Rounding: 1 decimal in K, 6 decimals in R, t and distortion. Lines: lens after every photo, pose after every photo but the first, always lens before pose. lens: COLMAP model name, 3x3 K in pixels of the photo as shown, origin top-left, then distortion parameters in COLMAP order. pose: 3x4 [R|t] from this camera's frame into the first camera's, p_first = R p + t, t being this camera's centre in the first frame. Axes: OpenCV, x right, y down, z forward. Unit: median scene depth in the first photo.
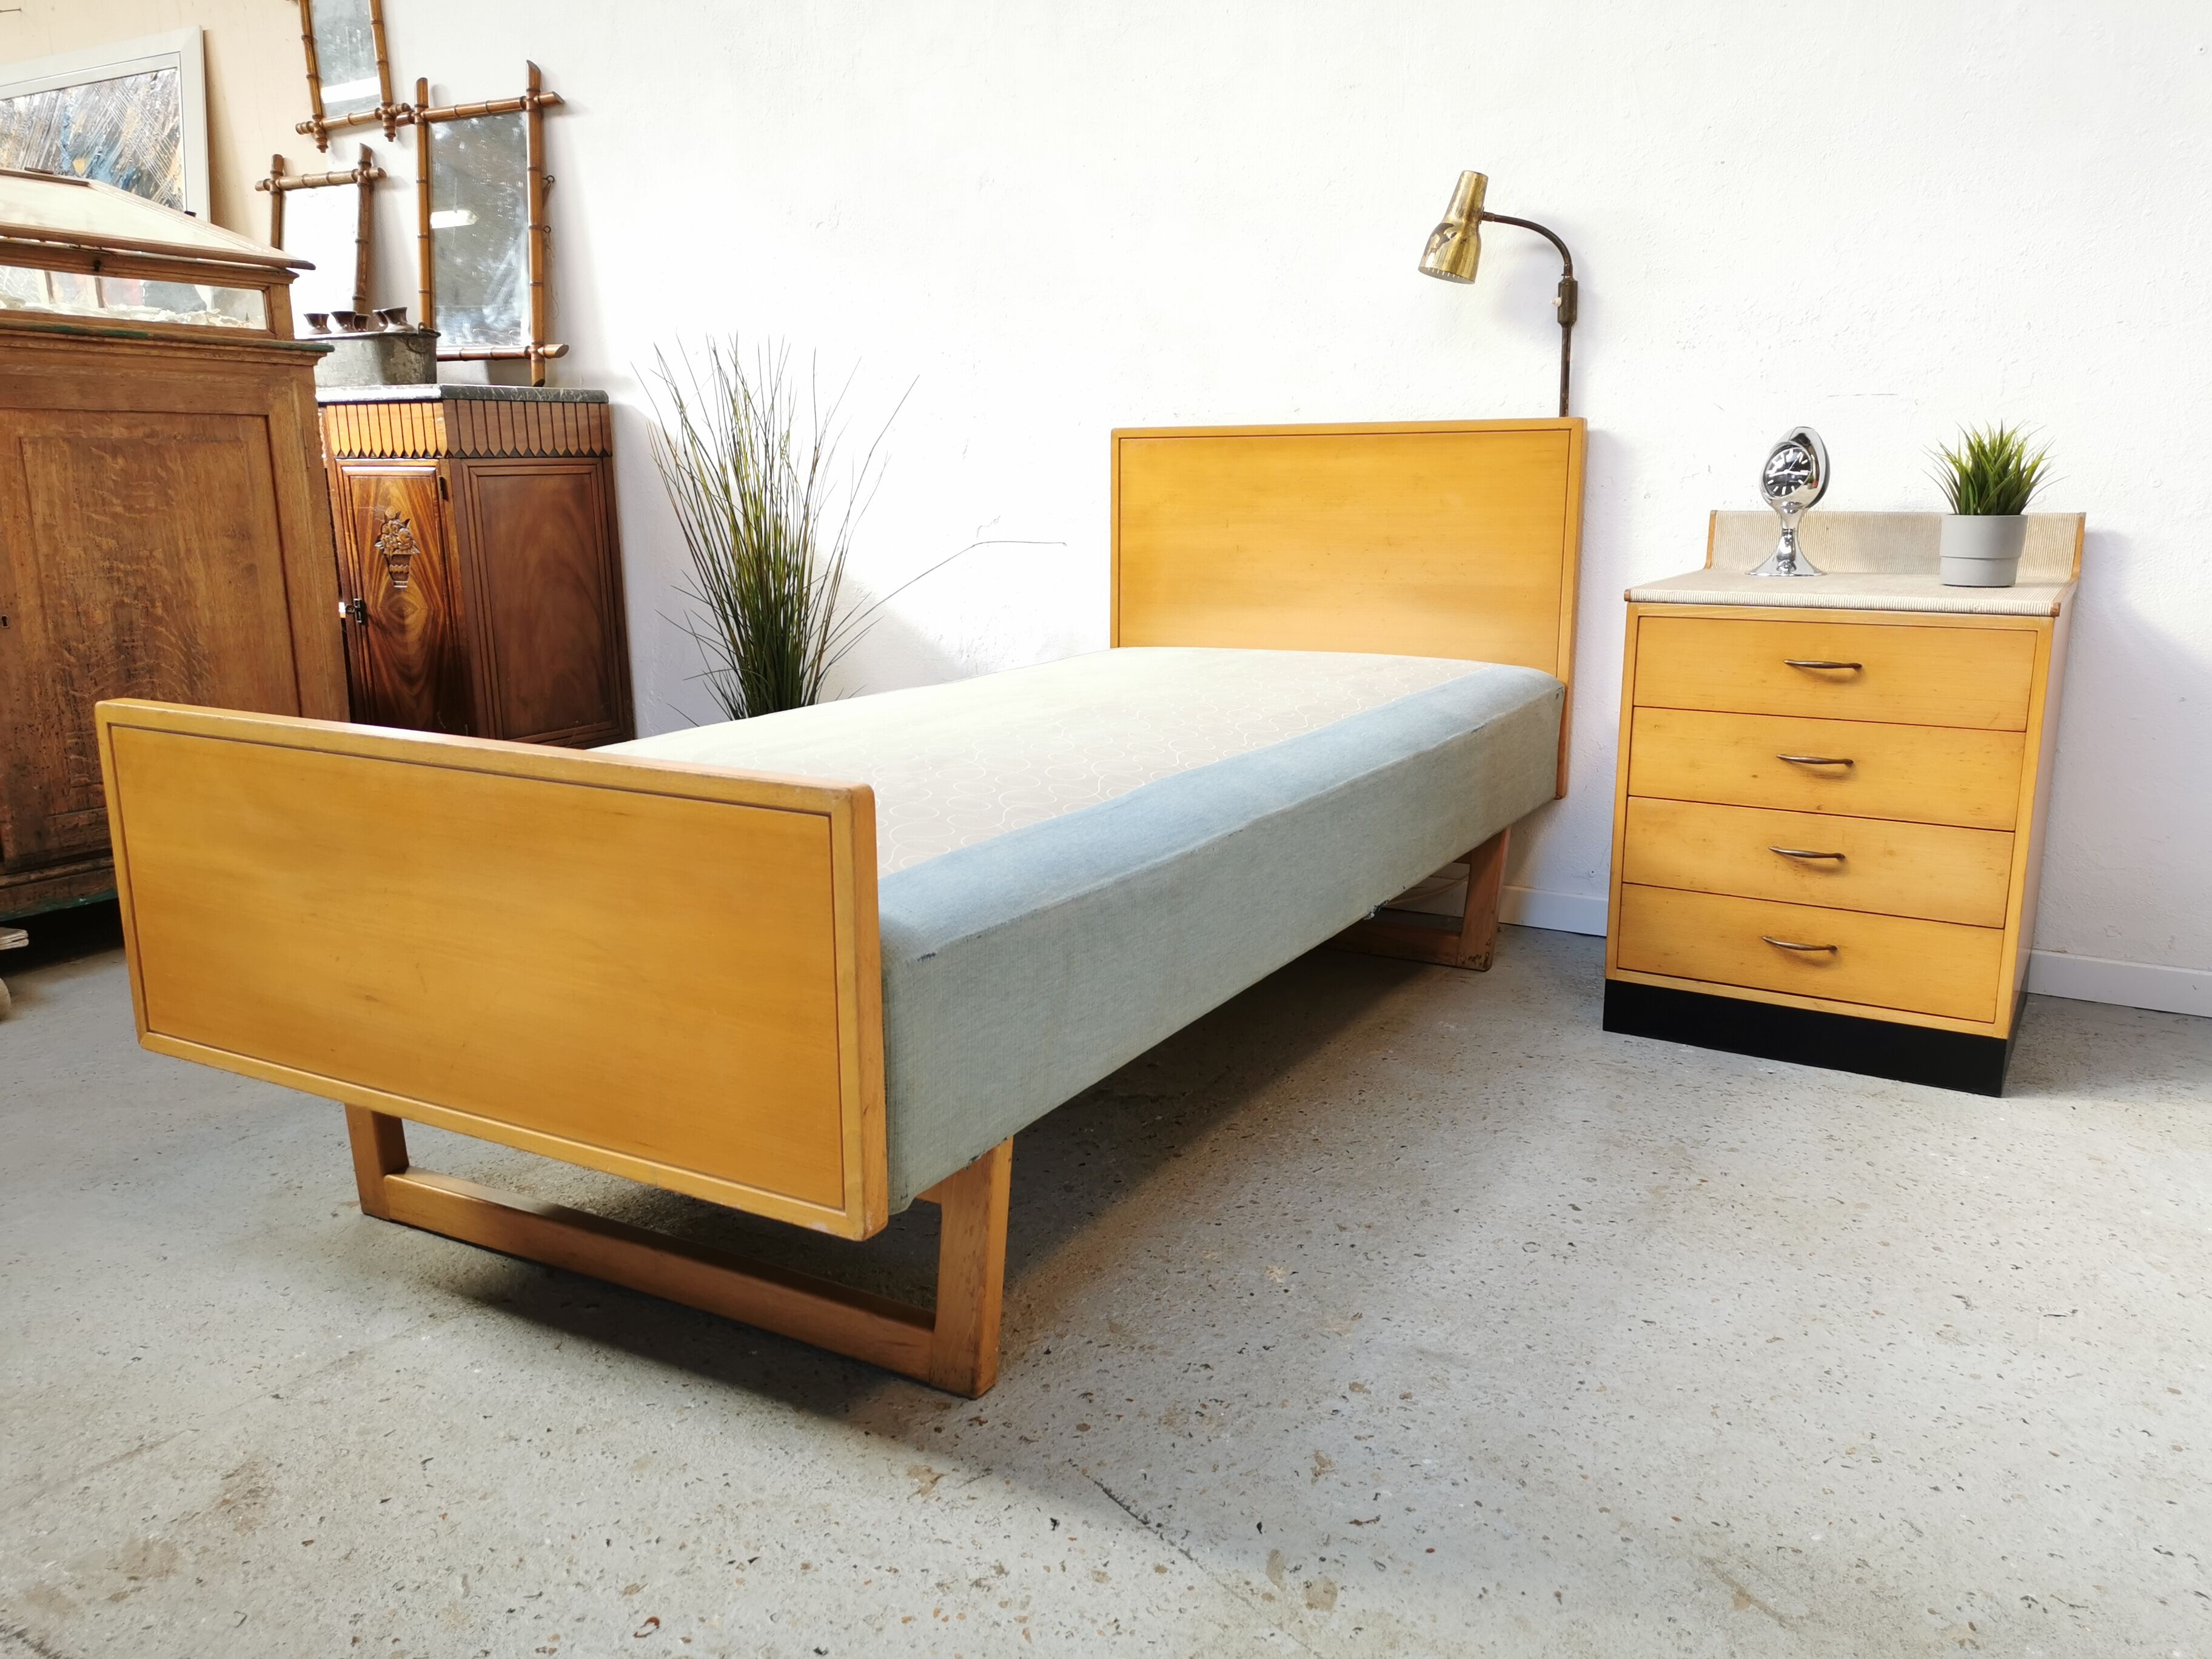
lens RADIAL K [[1716.1, 0, 1102.4], [0, 1716.1, 828.5], [0, 0, 1]] dist [0.054277, -0.052606]
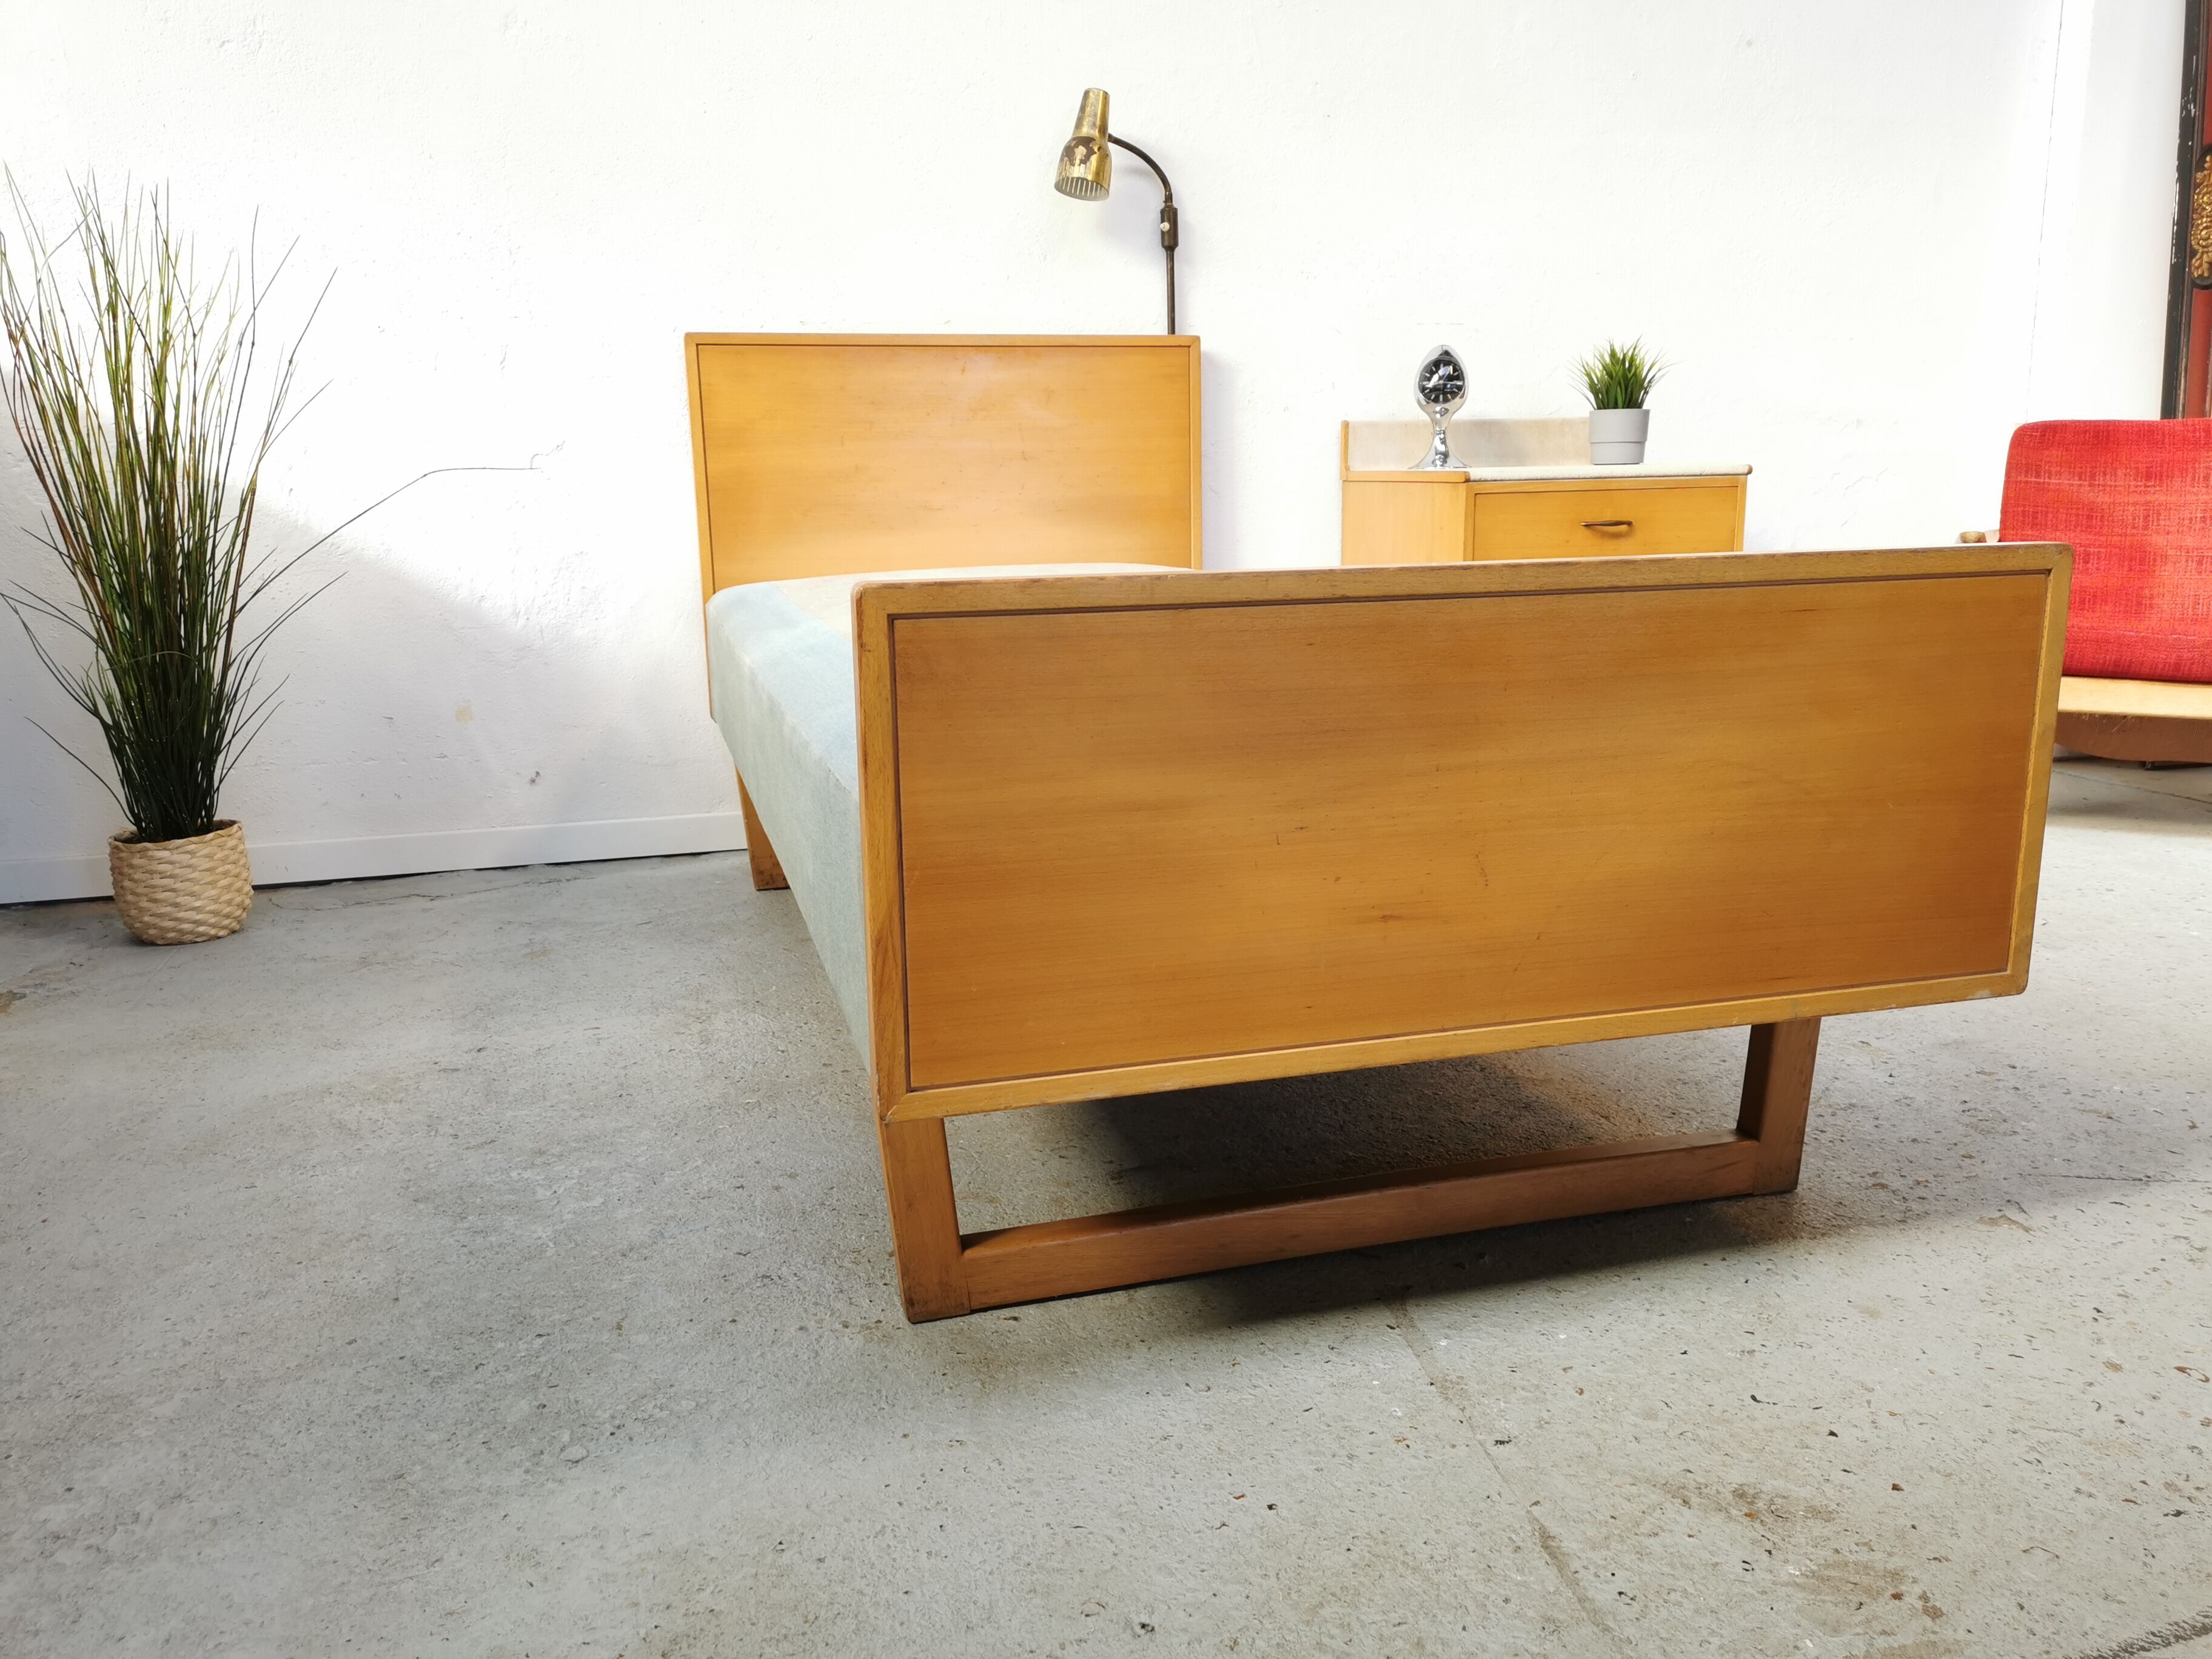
lens RADIAL K [[1716.1, 0, 1113.8], [0, 1716.1, 819.0], [0, 0, 1]] dist [0.054277, -0.052606]
pose [[0.690886, -0.149898, 0.707254, -0.723518], [0.164637, 0.985187, 0.047978, -0.002381], [-0.703969, 0.083293, 0.705330, 0.377423]]
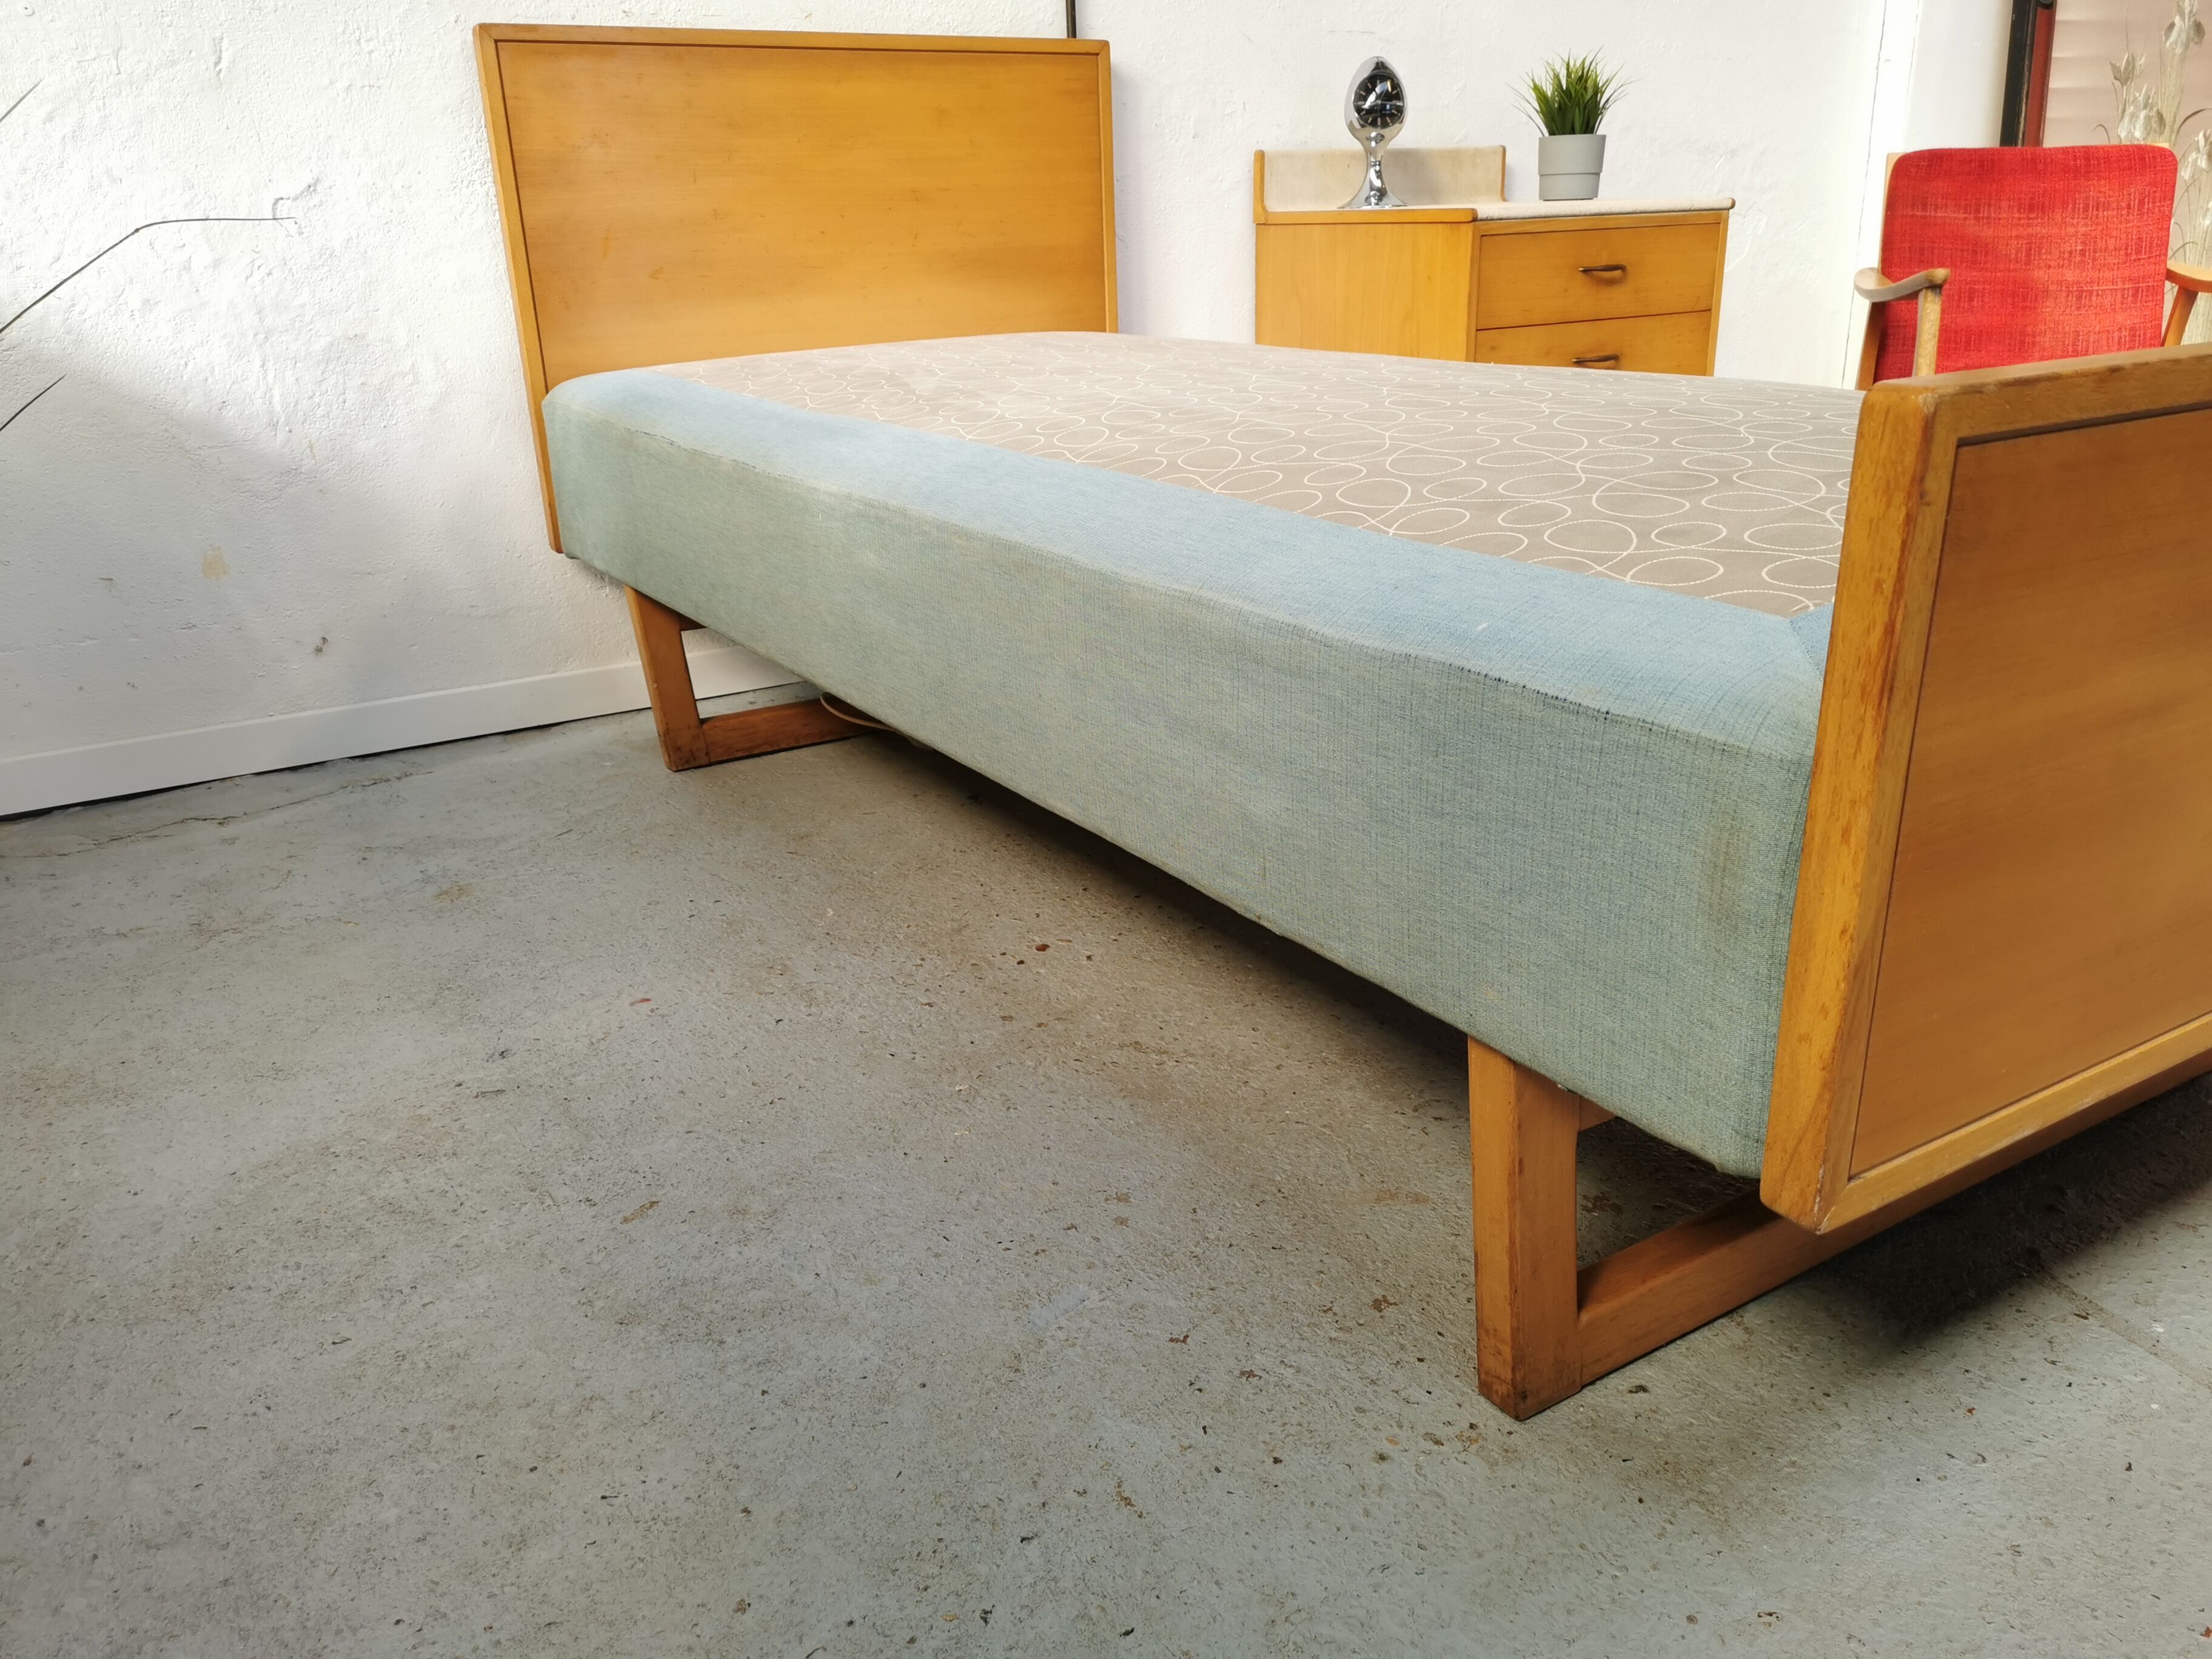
lens RADIAL K [[1716.1, 0, 1112.8], [0, 1716.1, 824.7], [0, 0, 1]] dist [0.054277, -0.052606]
pose [[0.466008, -0.305196, 0.830477, -0.738485], [0.210796, 0.949894, 0.230797, -0.075624], [-0.859303, 0.067508, 0.506992, 0.710259]]
